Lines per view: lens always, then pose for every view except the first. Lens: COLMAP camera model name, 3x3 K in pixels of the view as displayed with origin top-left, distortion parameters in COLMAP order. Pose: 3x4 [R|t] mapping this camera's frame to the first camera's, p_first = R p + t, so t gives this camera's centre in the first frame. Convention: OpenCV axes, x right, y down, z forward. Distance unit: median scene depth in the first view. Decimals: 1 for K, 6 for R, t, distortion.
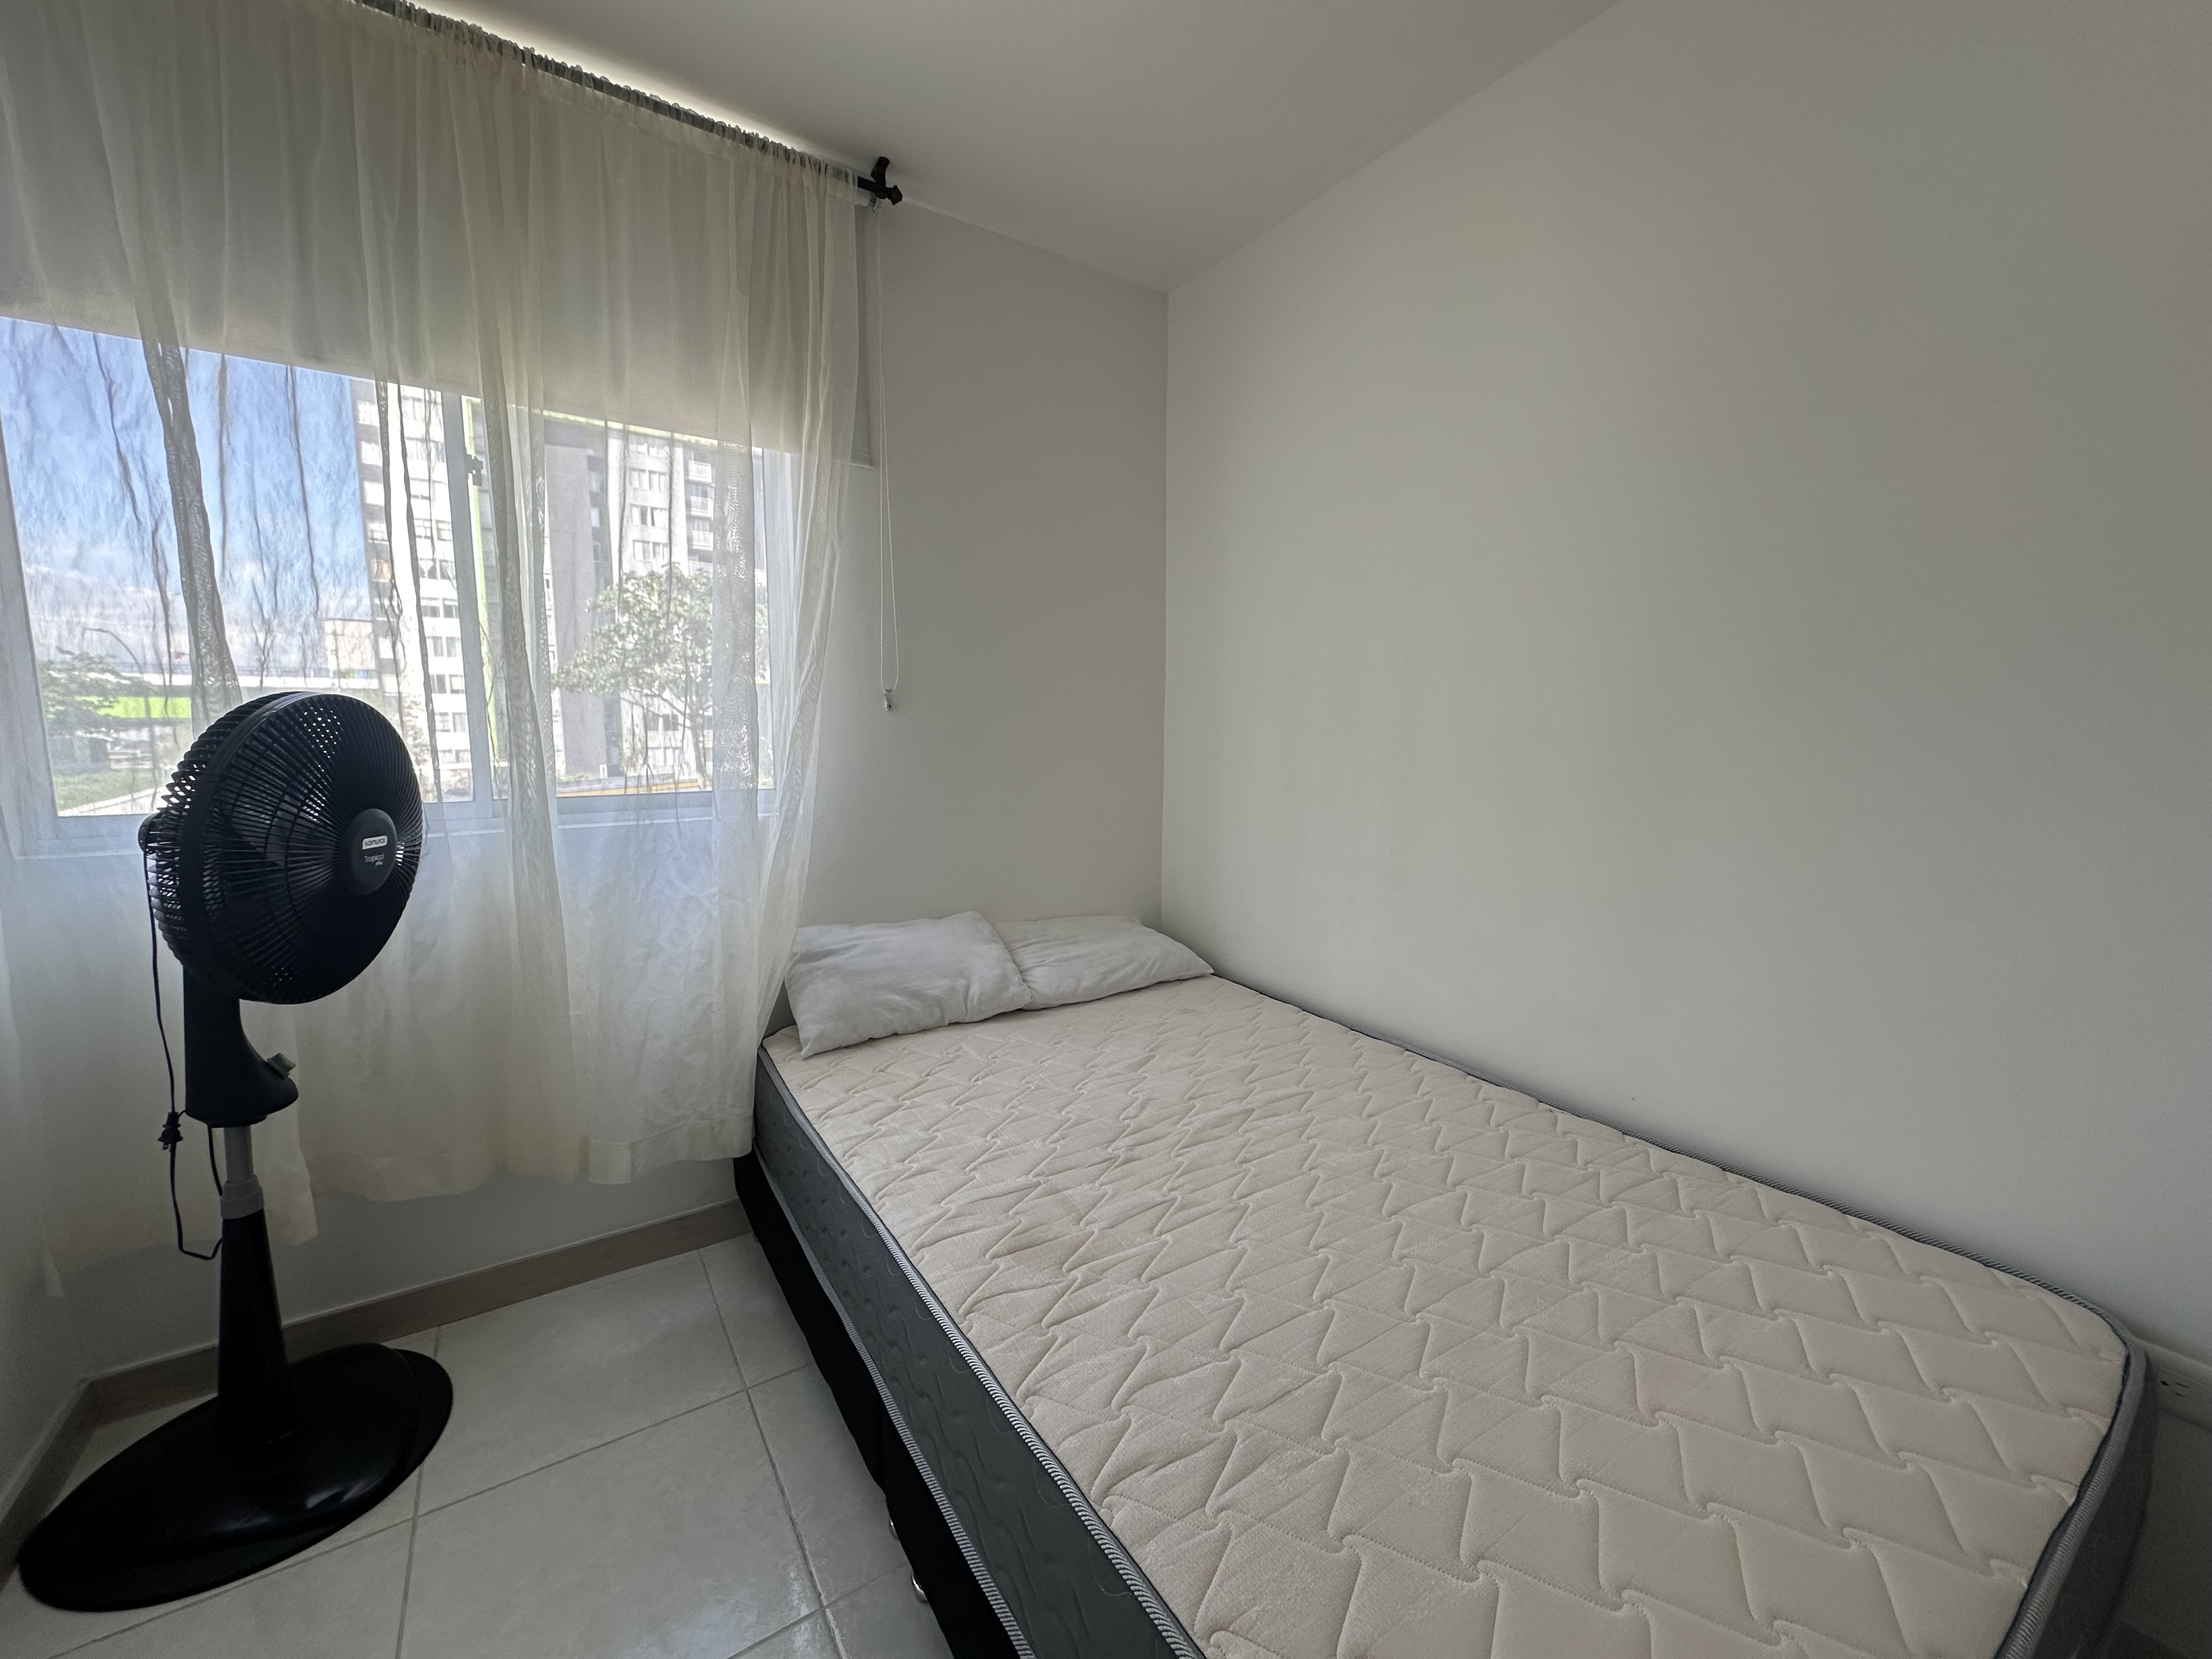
lens RADIAL K [[875.3, 0, 1100.4], [0, 875.3, 828.9], [0, 0, 1]] dist [-0.002792, -0.000285]
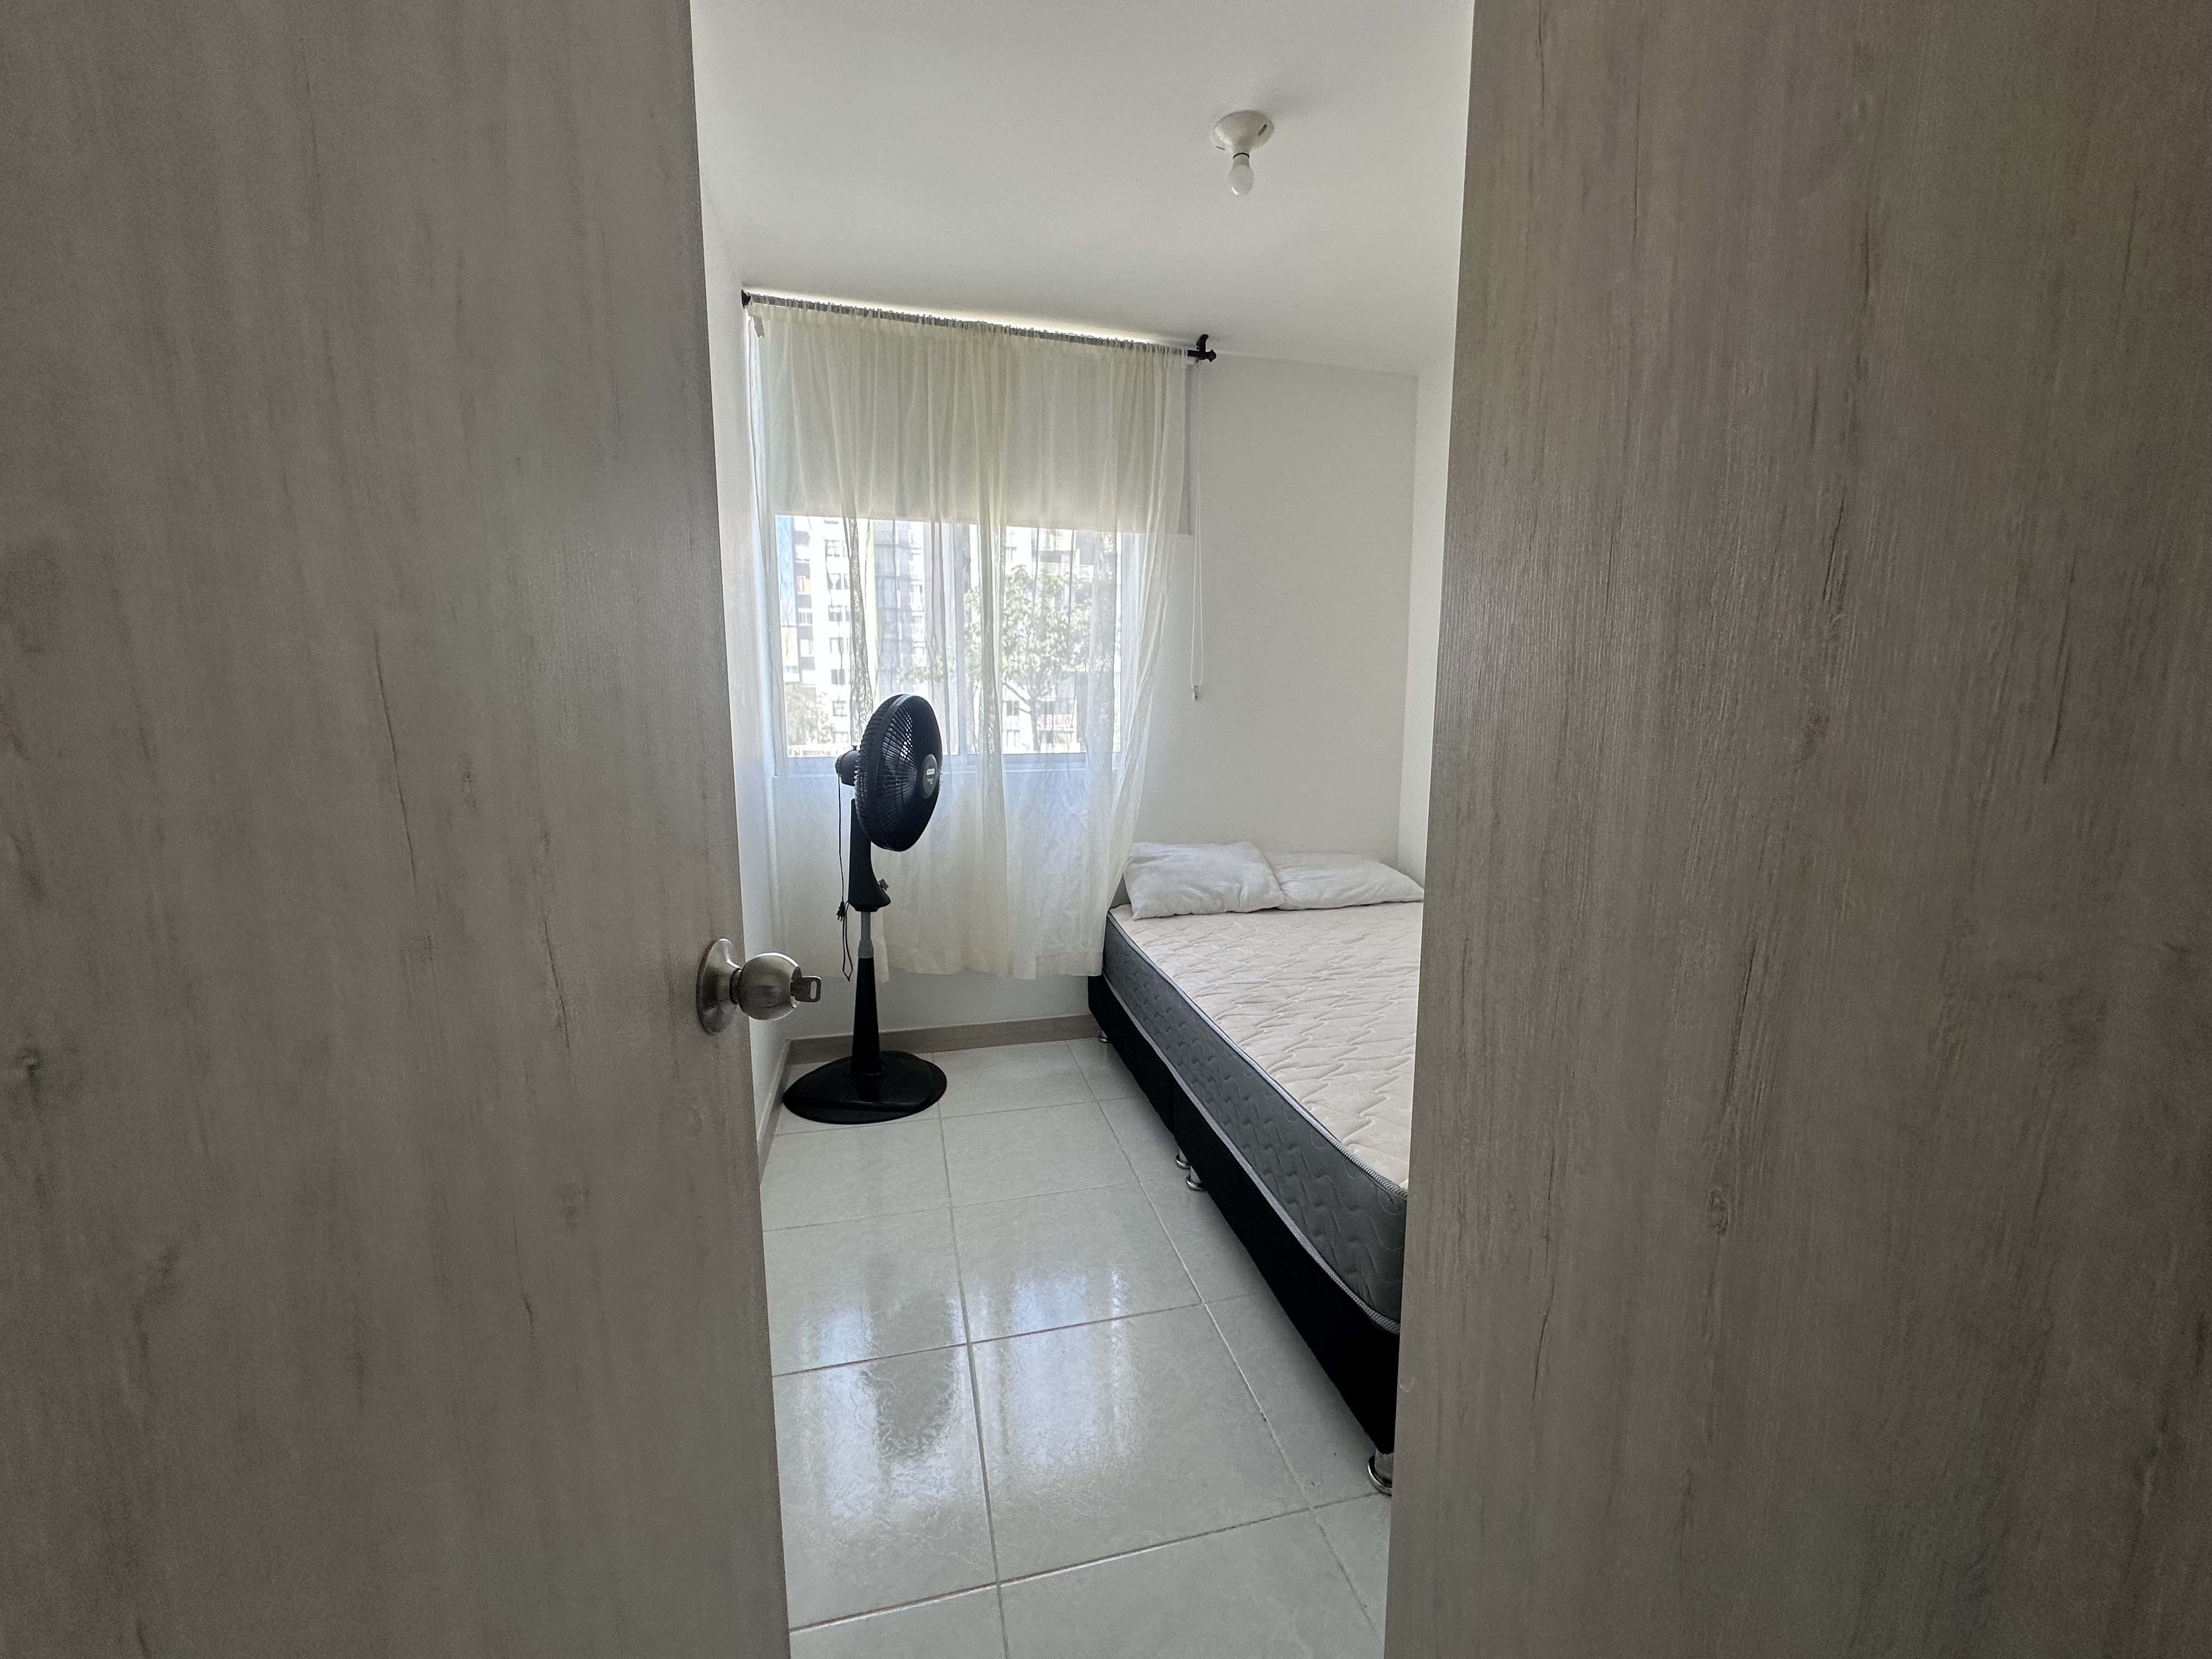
lens RADIAL K [[875.3, 0, 1109.3], [0, 875.3, 832.0], [0, 0, 1]] dist [-0.002792, -0.000285]
pose [[0.942138, 0.042422, -0.332532, 0.139536], [-0.035283, 0.998999, 0.027481, 0.059407], [0.333365, -0.014158, 0.942692, -0.508828]]
